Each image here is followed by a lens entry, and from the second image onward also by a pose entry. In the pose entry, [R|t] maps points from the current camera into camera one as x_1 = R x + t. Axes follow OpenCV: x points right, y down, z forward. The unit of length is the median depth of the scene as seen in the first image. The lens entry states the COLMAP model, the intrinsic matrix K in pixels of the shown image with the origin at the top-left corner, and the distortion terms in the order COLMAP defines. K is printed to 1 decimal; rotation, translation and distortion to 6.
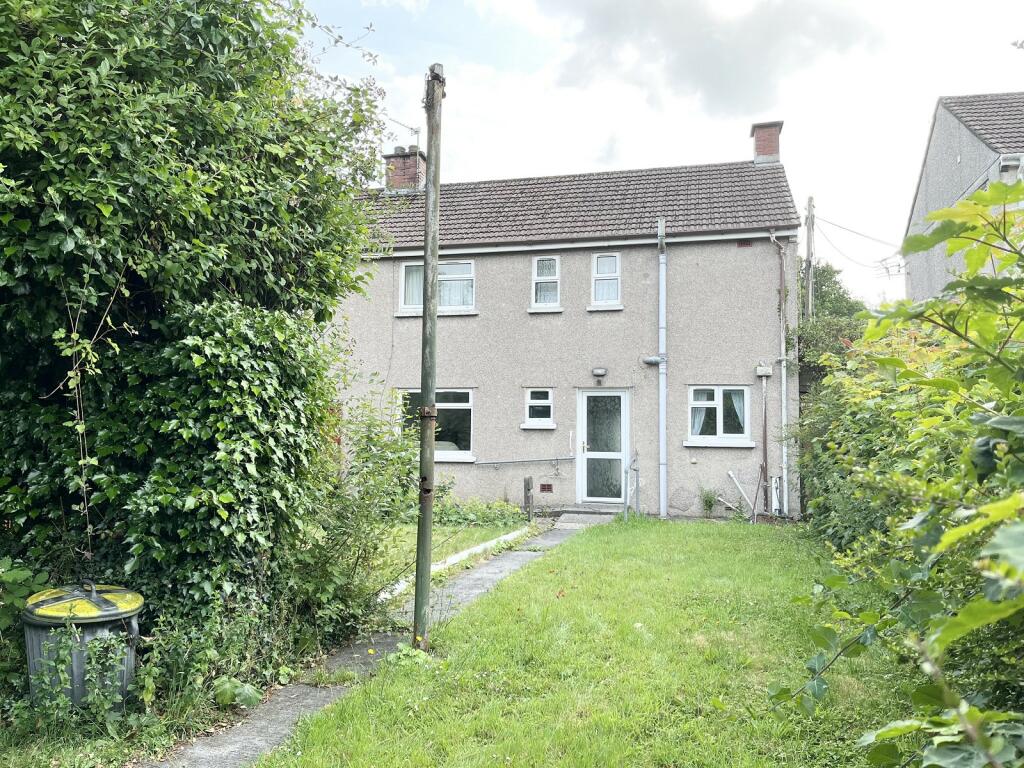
lens RADIAL K [[782.7, 0, 512.0], [0, 782.7, 384.0], [0, 0, 1]] dist [0.068287, -0.071396]
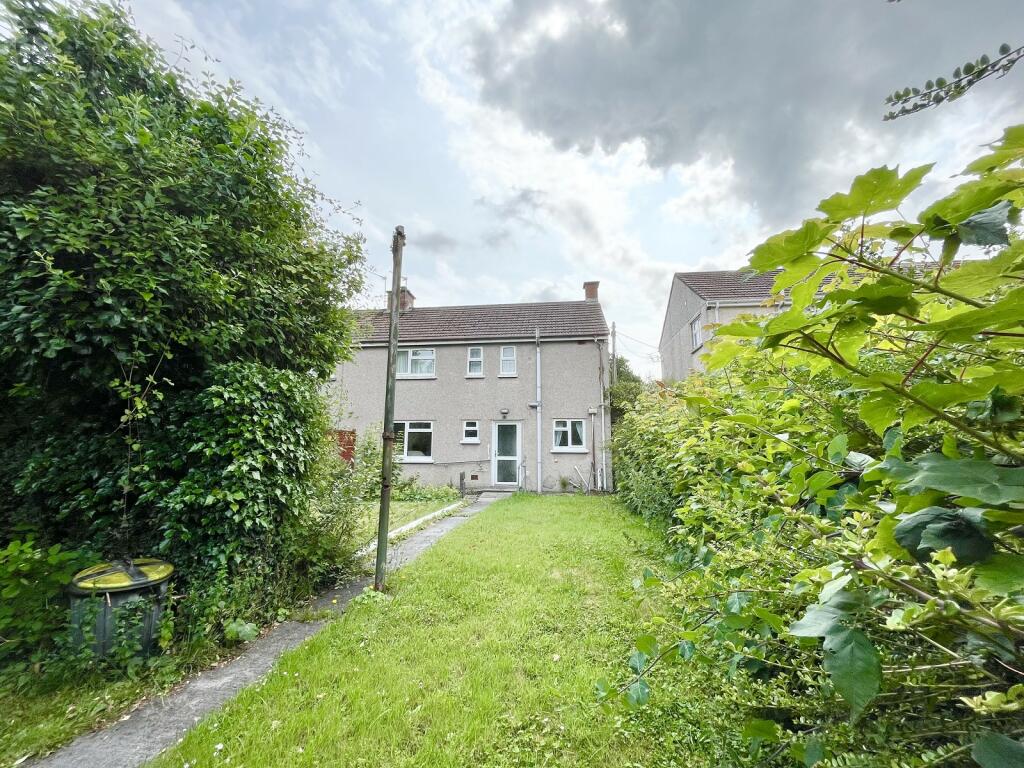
lens RADIAL K [[408.4, 0, 512.0], [0, 408.4, 384.0], [0, 0, 1]] dist [0.000126, -0.000116]
pose [[0.993242, 0.010173, 0.115612, 0.049521], [-0.000538, 0.996544, -0.083068, 0.000210], [-0.116057, 0.082445, 0.989815, 0.162847]]
